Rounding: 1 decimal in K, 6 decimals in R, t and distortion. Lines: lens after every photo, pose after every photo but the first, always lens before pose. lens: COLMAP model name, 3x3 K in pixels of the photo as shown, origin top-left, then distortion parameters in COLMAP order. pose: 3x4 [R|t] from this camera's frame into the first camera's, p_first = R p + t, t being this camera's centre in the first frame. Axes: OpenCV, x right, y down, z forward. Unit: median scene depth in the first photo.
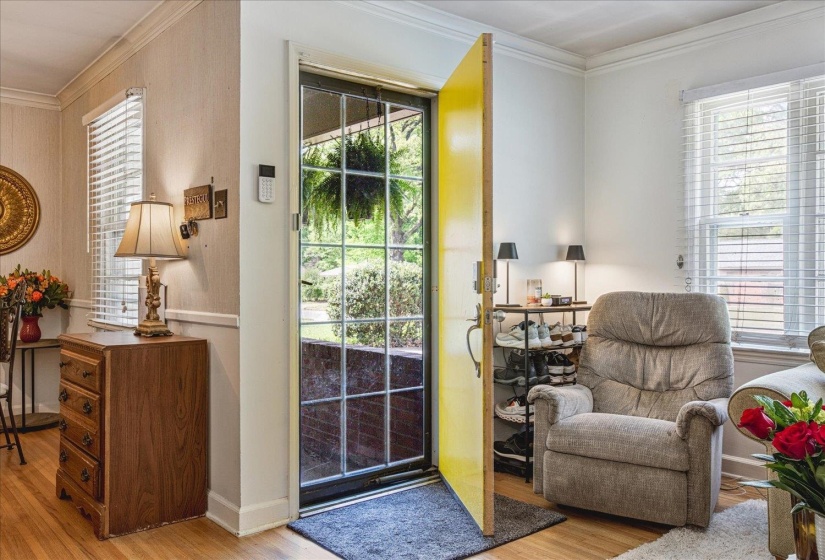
lens RADIAL K [[677.2, 0, 396.4], [0, 677.2, 278.0], [0, 0, 1]] dist [0.006283, 0.002414]
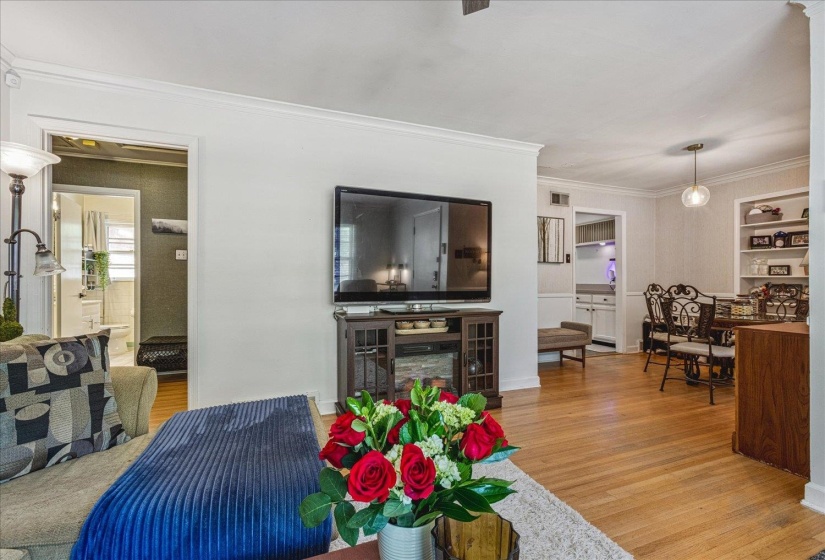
lens RADIAL K [[377.0, 0, 412.5], [0, 377.0, 280.0], [0, 0, 1]] dist [0.000045, 0.011499]
pose [[-0.304530, 0.000019, -0.952503, 0.440906], [-0.000490, 1.000000, 0.000177, -0.004899], [0.952503, 0.000521, -0.304530, 0.397423]]
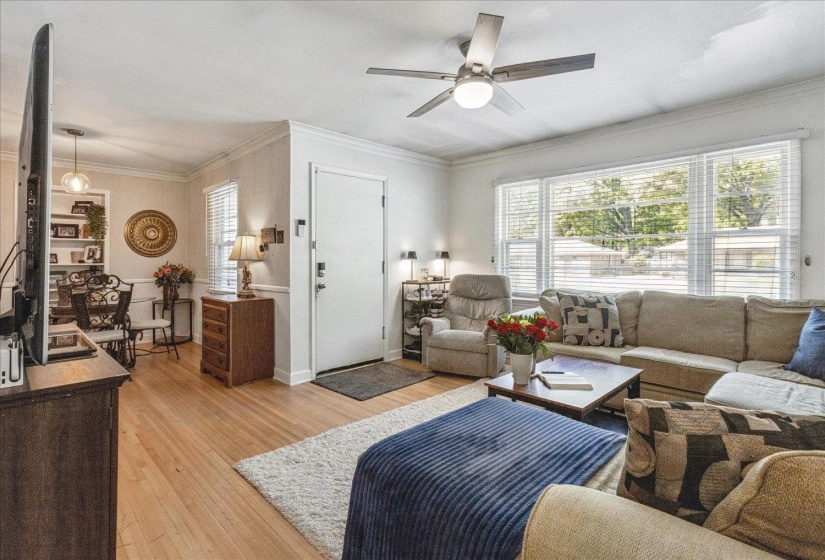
lens RADIAL K [[403.2, 0, 386.5], [0, 403.2, 268.6], [0, 0, 1]] dist [0.000617, 0.000446]
pose [[0.997271, -0.004221, 0.073712, -0.008782], [0.002671, 0.999773, 0.021118, -0.026089], [-0.073784, -0.020863, 0.997056, -0.267523]]
